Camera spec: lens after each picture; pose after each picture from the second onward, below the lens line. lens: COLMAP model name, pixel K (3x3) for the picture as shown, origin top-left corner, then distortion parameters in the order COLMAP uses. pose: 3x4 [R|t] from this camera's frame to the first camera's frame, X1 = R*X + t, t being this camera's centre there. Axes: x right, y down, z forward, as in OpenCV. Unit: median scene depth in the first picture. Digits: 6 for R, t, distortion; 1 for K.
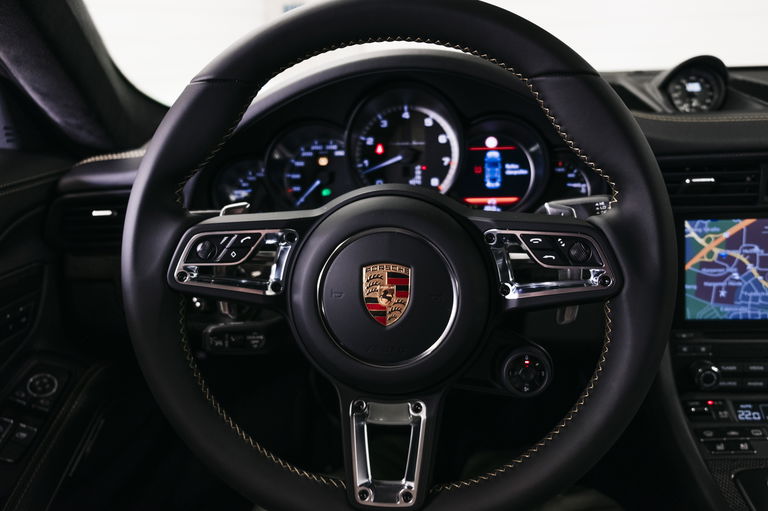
lens RADIAL K [[625.0, 0, 384.9], [0, 625.0, 257.6], [0, 0, 1]] dist [-0.008661, 0.003437]
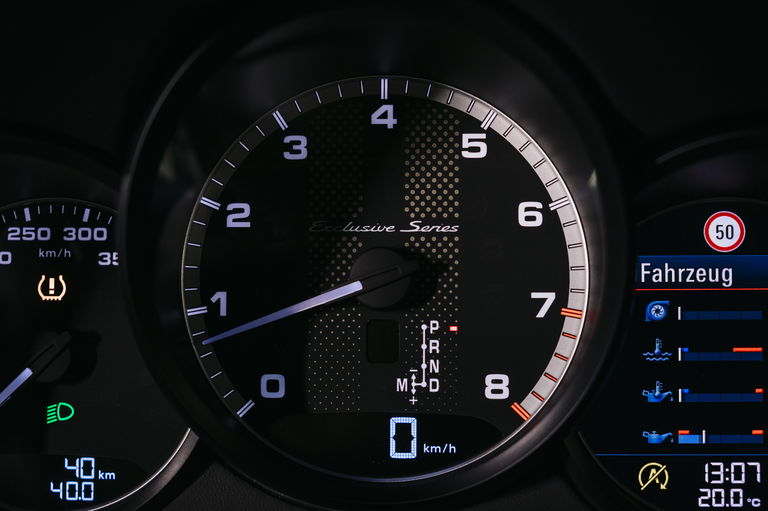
lens RADIAL K [[1409.0, 0, 383.9], [0, 1409.0, 254.7], [0, 0, 1]] dist [0.024182, 0.000000]
pose [[0.999717, 0.022148, 0.008638, 0.029477], [-0.020932, 0.992327, -0.121857, -0.103918], [-0.011270, 0.121642, 0.992510, 0.445586]]
